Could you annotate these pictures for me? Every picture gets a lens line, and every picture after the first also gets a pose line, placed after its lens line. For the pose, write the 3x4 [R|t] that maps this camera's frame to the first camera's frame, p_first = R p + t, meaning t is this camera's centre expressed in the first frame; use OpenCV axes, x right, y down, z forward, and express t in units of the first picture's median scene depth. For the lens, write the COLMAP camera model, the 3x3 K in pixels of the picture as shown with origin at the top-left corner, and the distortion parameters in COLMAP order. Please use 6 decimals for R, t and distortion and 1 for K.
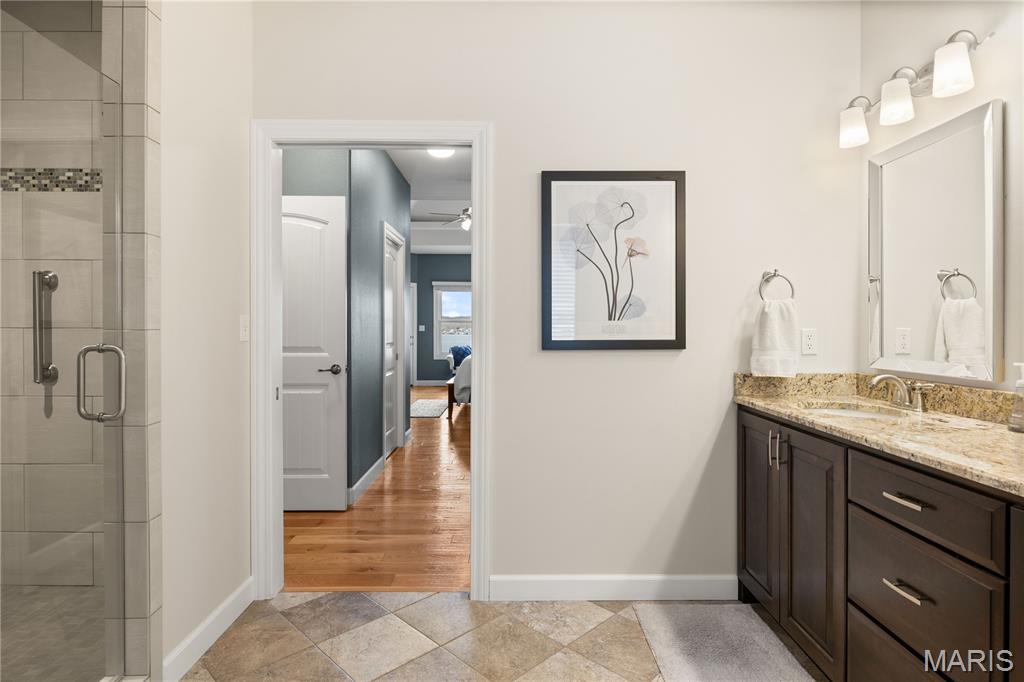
lens RADIAL K [[553.6, 0, 513.3], [0, 553.6, 332.1], [0, 0, 1]] dist [-0.005672, -0.000928]
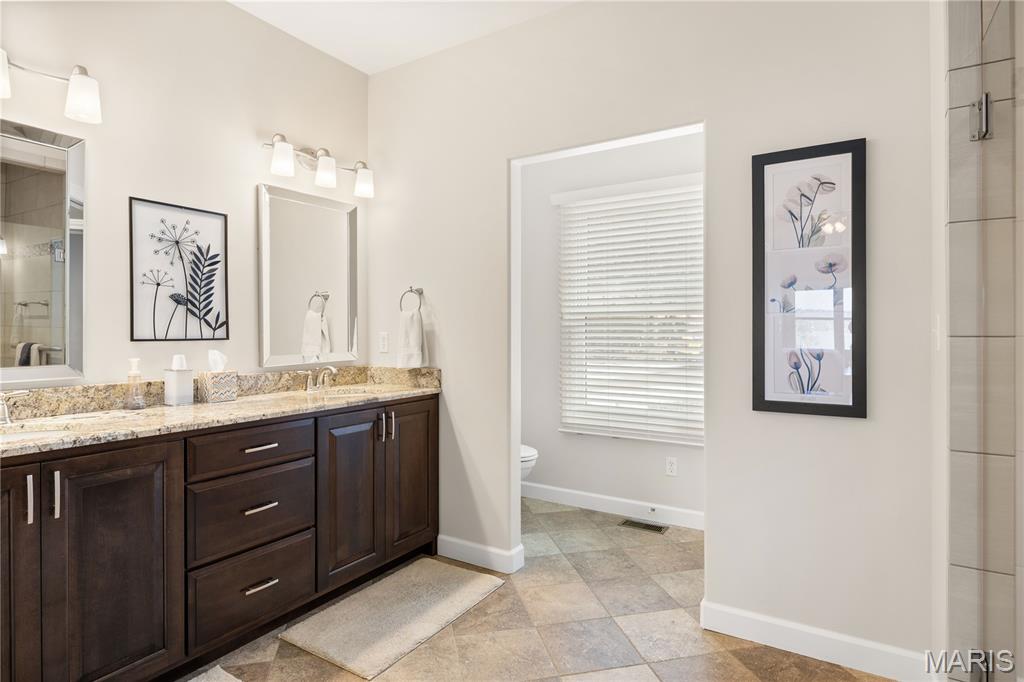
lens RADIAL K [[553.6, 0, 512.0], [0, 553.6, 335.2], [0, 0, 1]] dist [-0.005672, -0.000928]
pose [[-0.847119, -0.004174, 0.531387, -0.525695], [0.003027, 0.999915, 0.012679, -0.014095], [-0.531395, 0.012349, -0.847034, 1.493587]]
